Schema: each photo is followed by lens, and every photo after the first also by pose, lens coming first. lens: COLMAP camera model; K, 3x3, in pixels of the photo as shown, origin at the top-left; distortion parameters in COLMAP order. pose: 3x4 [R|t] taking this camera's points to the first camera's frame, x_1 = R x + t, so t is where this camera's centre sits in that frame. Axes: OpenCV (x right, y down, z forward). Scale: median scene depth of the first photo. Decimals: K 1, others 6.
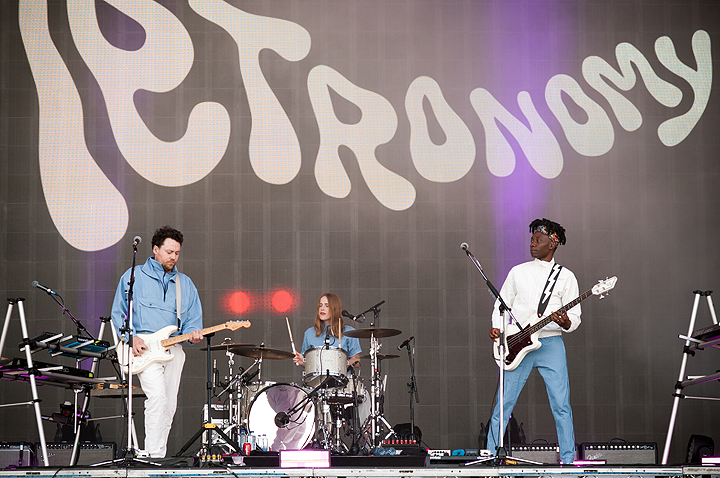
lens RADIAL K [[3213.8, 0, 356.9], [0, 3213.8, 241.4], [0, 0, 1]] dist [0.114241, 0.000000]
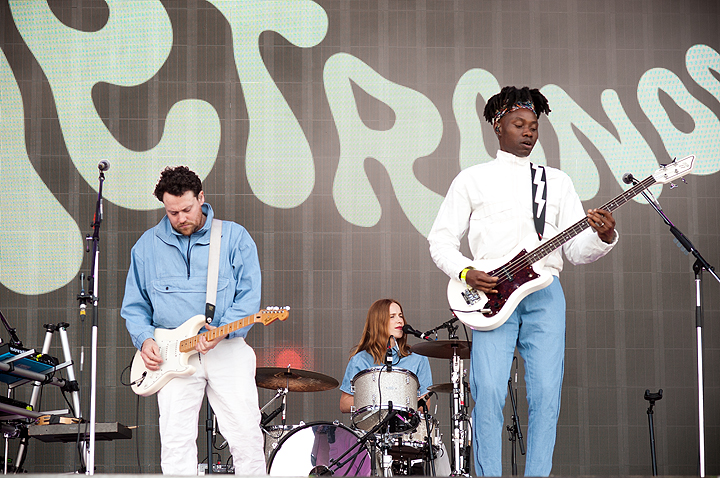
lens RADIAL K [[3213.8, 0, 371.8], [0, 3213.8, 189.0], [0, 0, 1]] dist [0.114241, 0.000000]
pose [[0.999754, 0.006327, 0.021270, -0.020039], [-0.004710, 0.997155, -0.075225, 0.034065], [-0.021685, 0.075106, 0.996940, 0.251893]]
